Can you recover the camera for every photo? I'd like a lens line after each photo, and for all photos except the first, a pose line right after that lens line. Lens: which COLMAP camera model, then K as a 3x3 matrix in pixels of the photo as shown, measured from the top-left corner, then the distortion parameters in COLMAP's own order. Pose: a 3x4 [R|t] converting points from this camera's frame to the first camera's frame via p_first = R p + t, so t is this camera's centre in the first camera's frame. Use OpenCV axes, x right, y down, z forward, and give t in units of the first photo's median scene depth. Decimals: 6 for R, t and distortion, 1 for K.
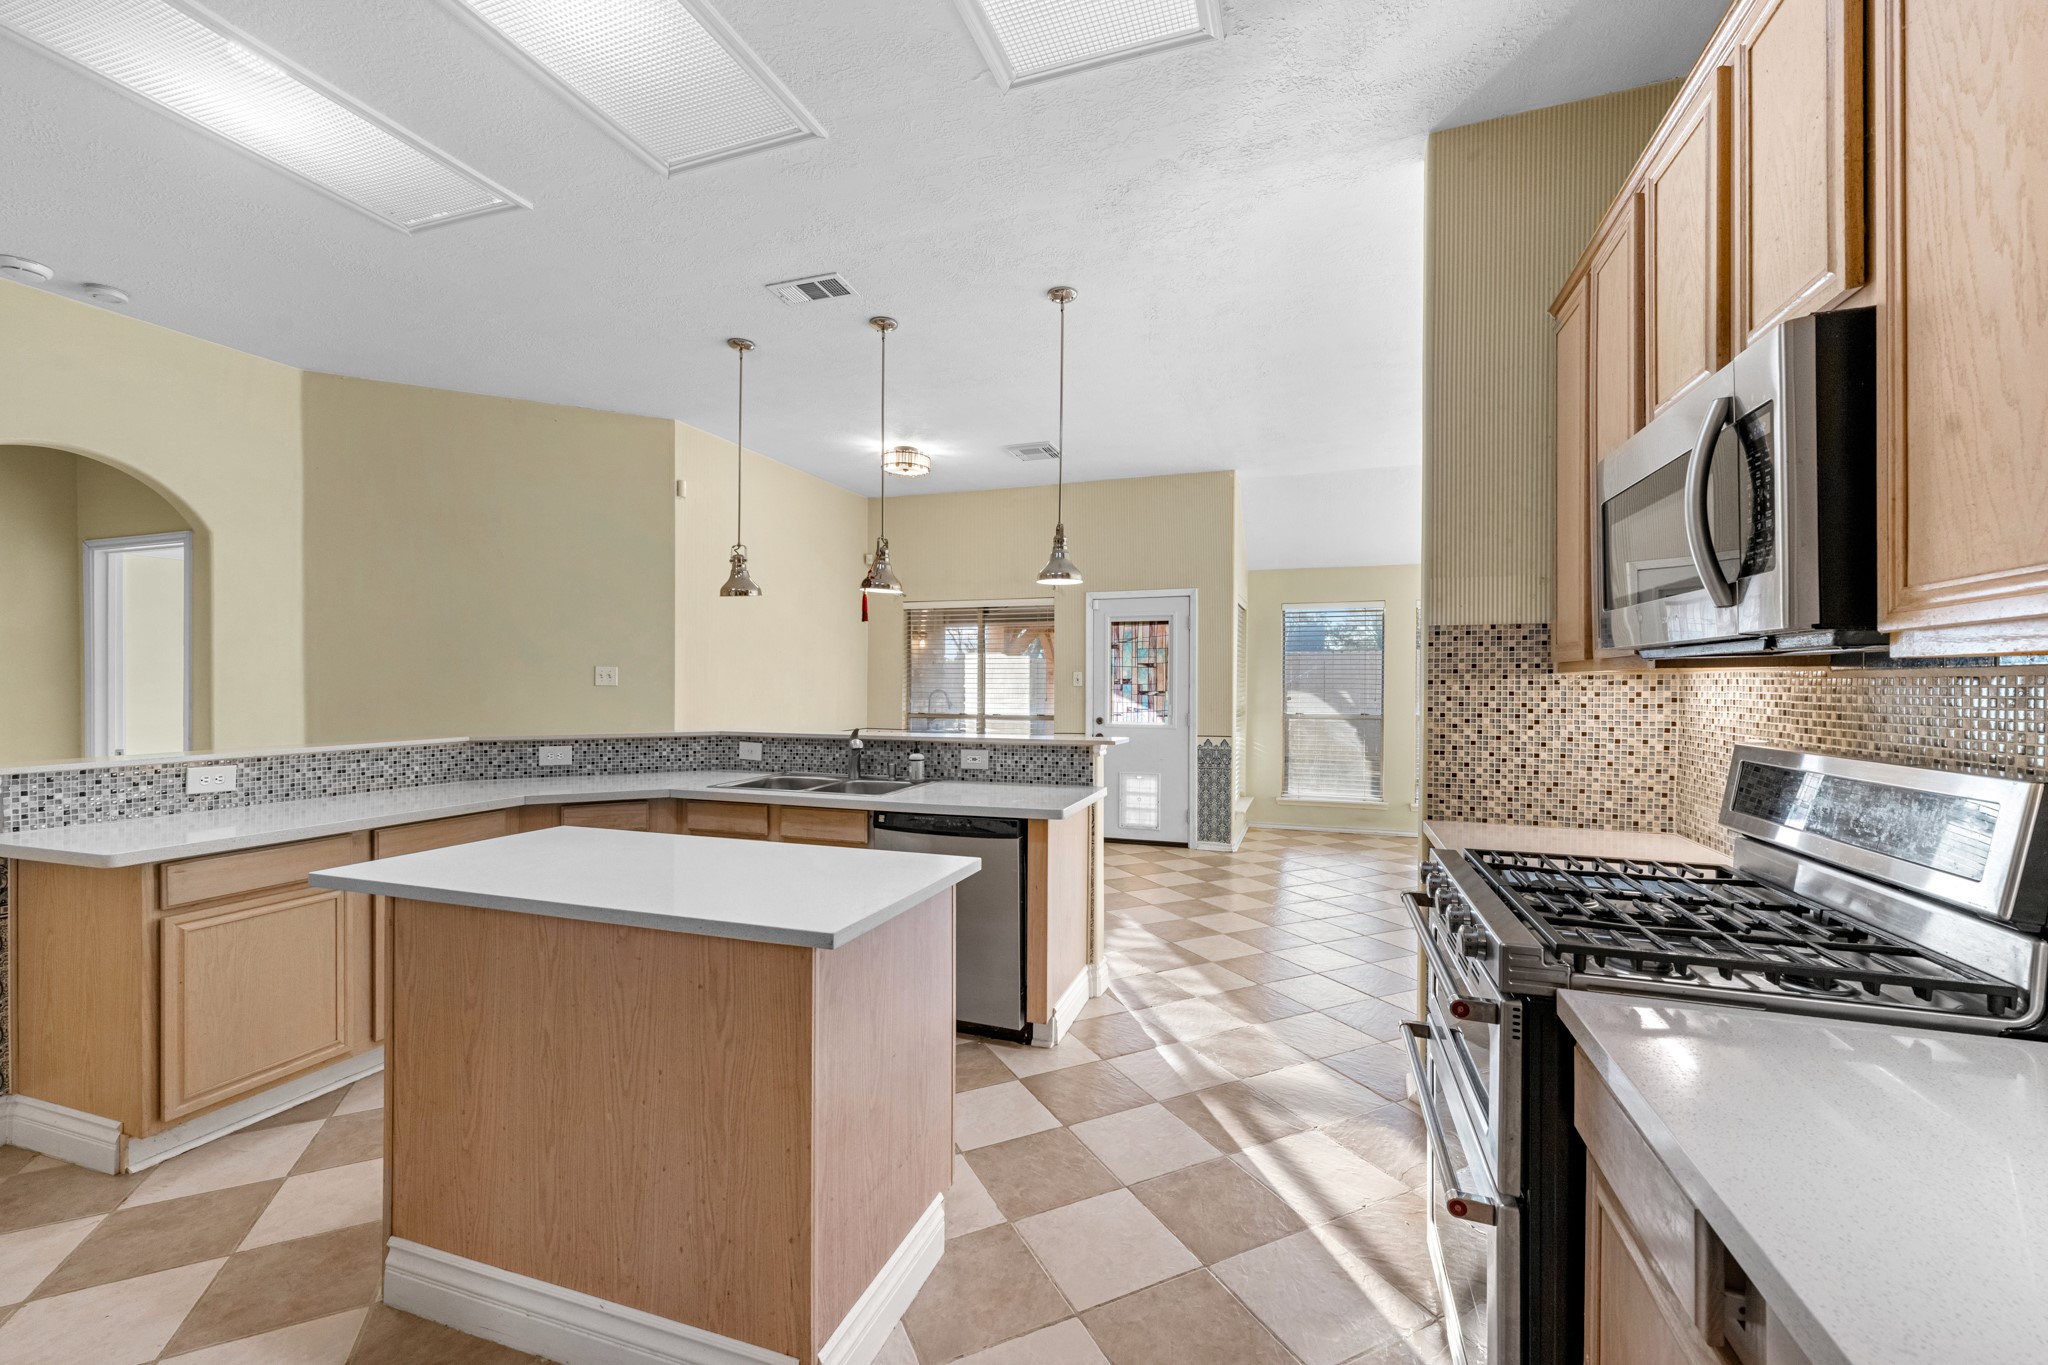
lens RADIAL K [[826.5, 0, 1029.9], [0, 826.5, 678.9], [0, 0, 1]] dist [0.000535, 0.000042]
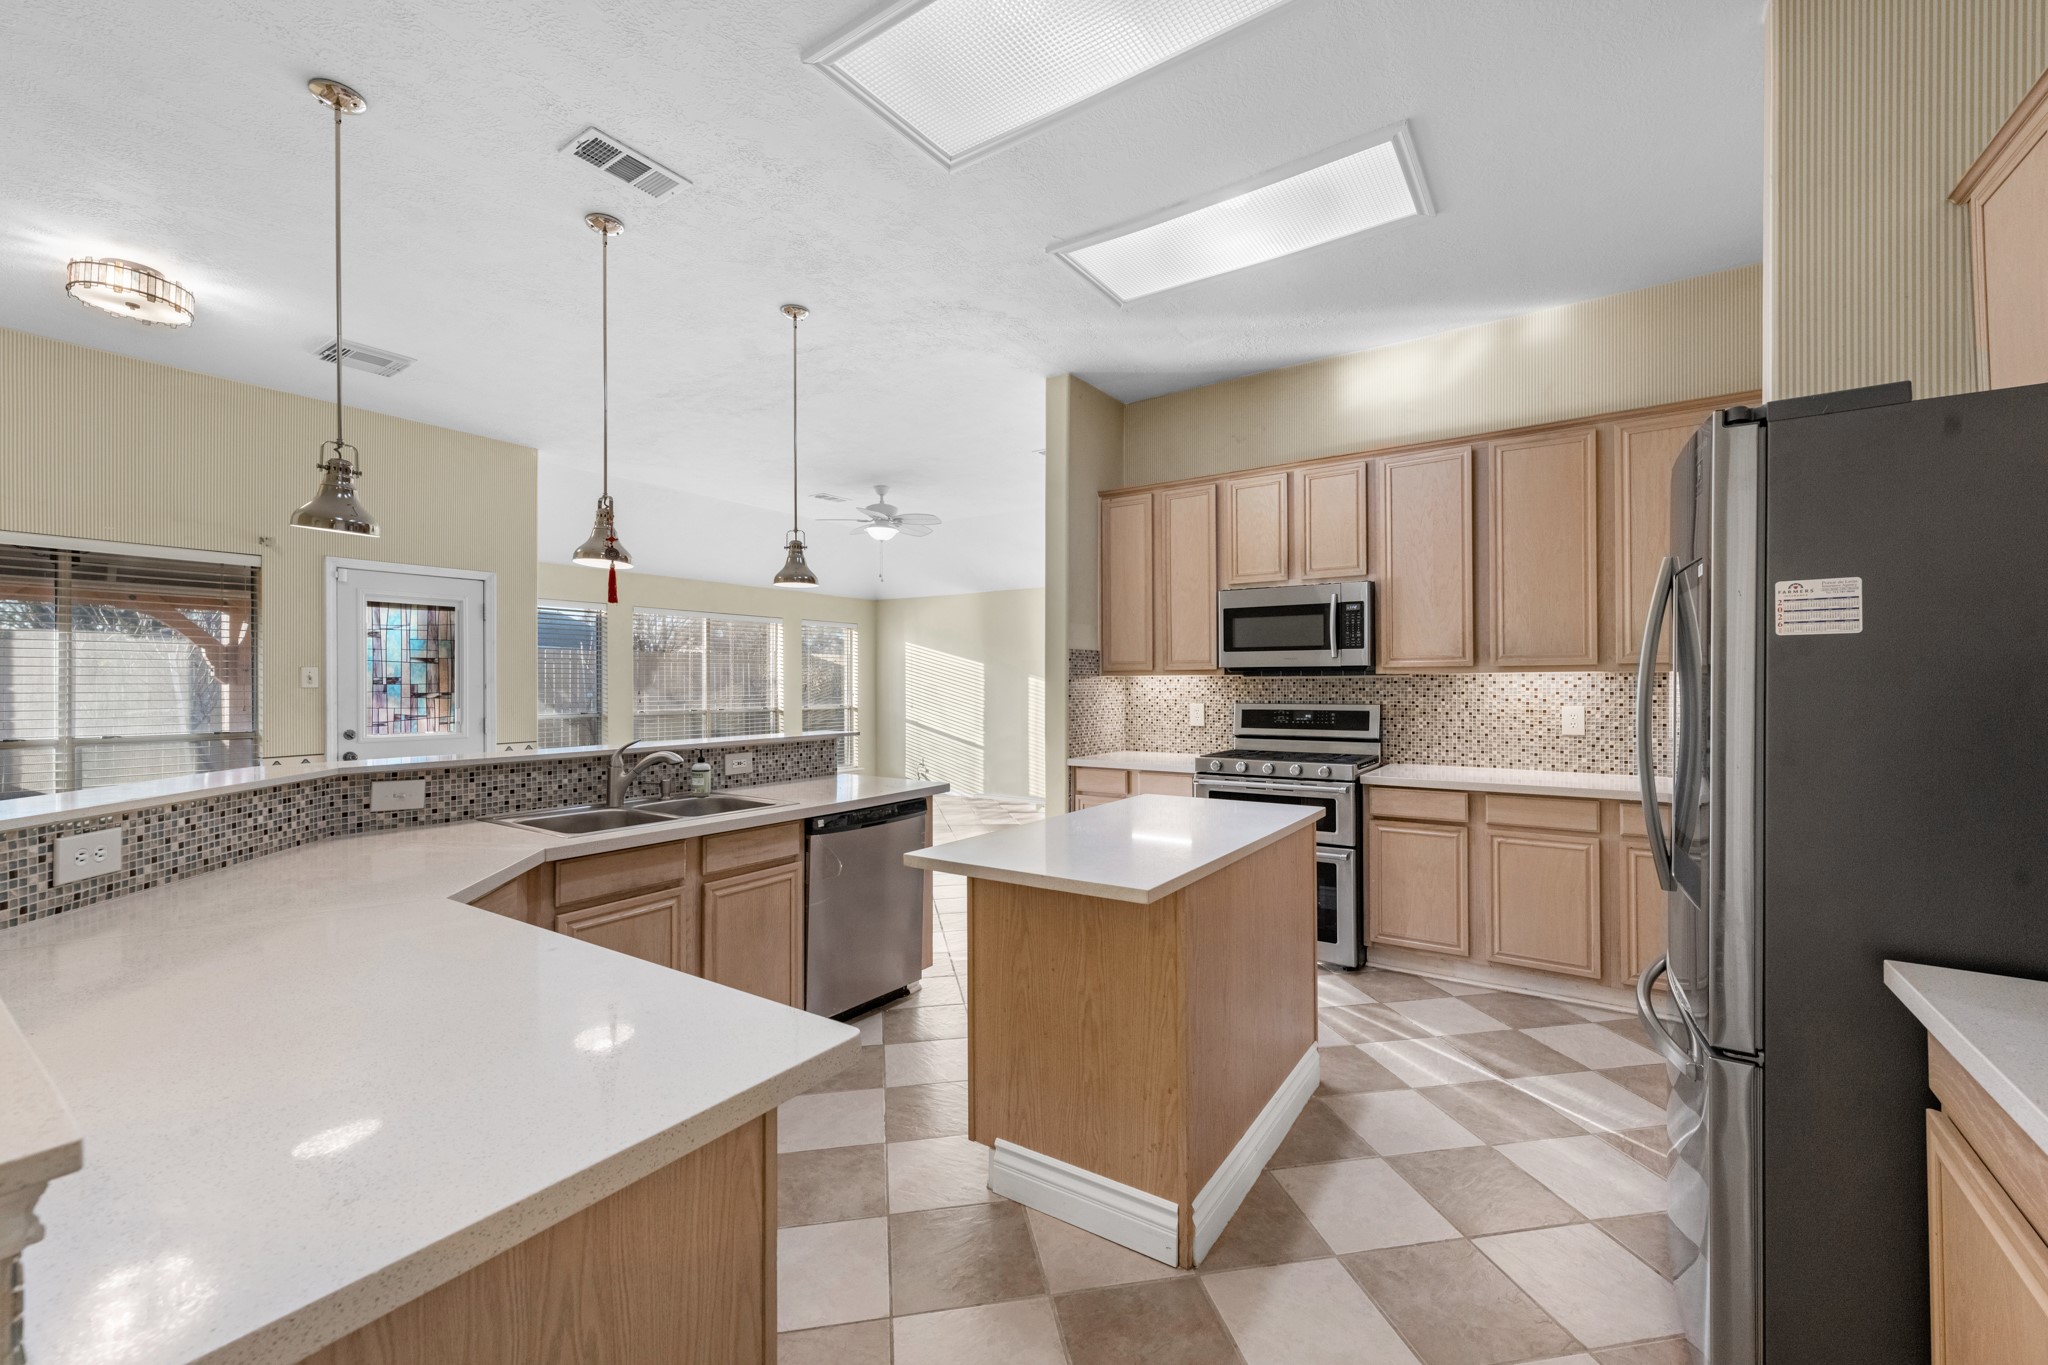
lens RADIAL K [[826.5, 0, 1029.9], [0, 826.5, 678.9], [0, 0, 1]] dist [0.000535, 0.000042]
pose [[0.262972, 0.001937, 0.964802, -0.825471], [-0.002029, 0.999997, -0.001455, 0.001972], [-0.964801, -0.001575, 0.262975, 0.407079]]
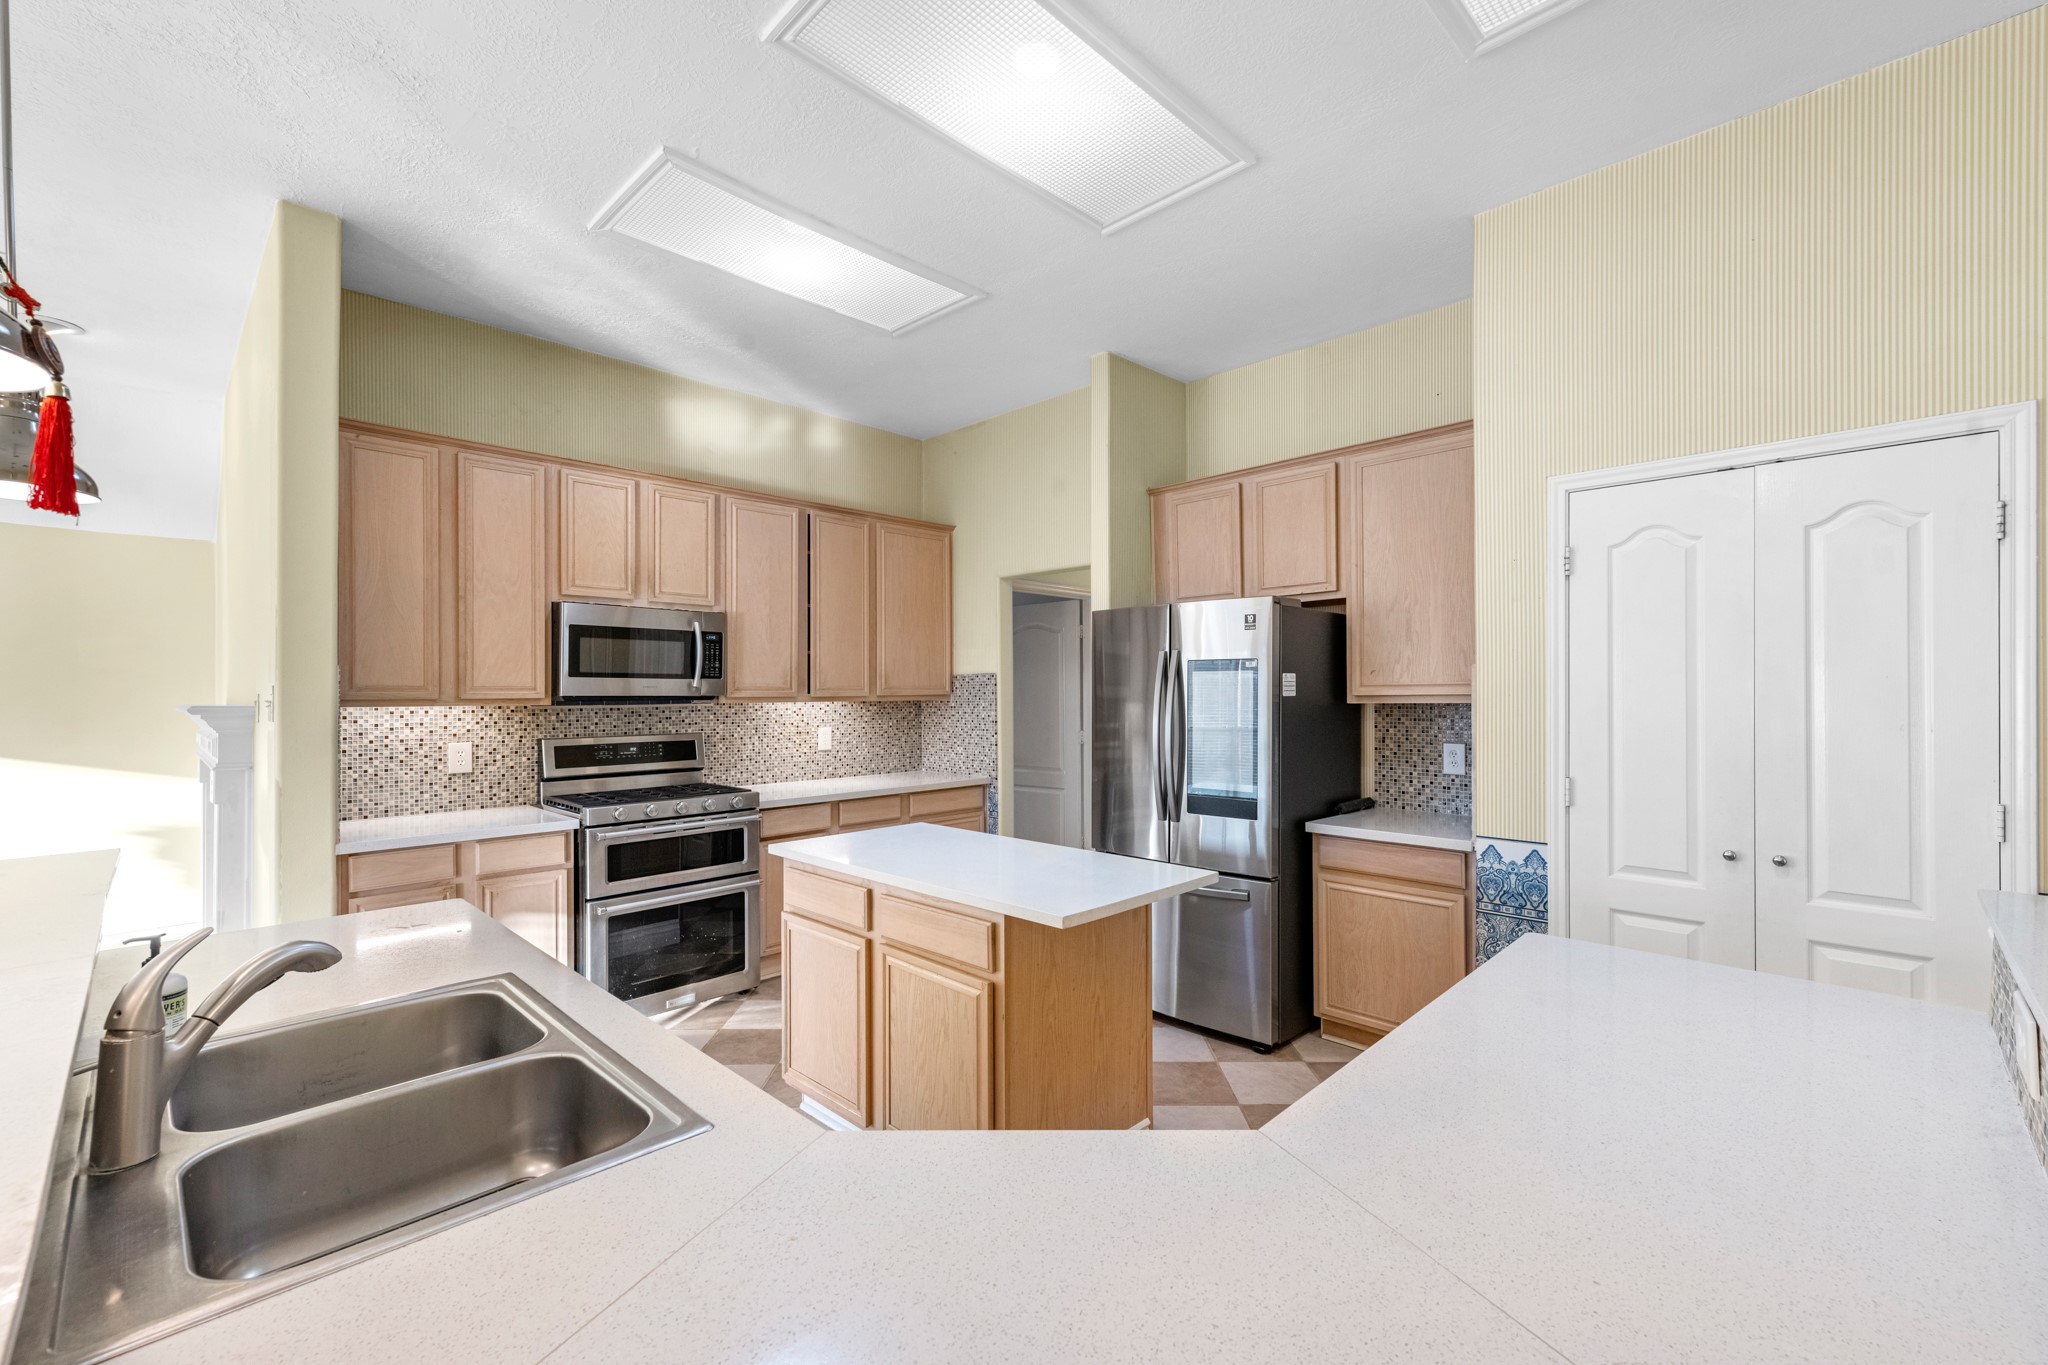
lens RADIAL K [[849.3, 0, 1024.0], [0, 849.3, 682.5], [0, 0, 1]] dist [-0.000369, -0.000002]
pose [[-0.903781, 0.005247, 0.427962, -0.533037], [-0.001721, 0.999872, -0.015893, -0.016700], [-0.427991, -0.015101, -0.903657, 1.085149]]
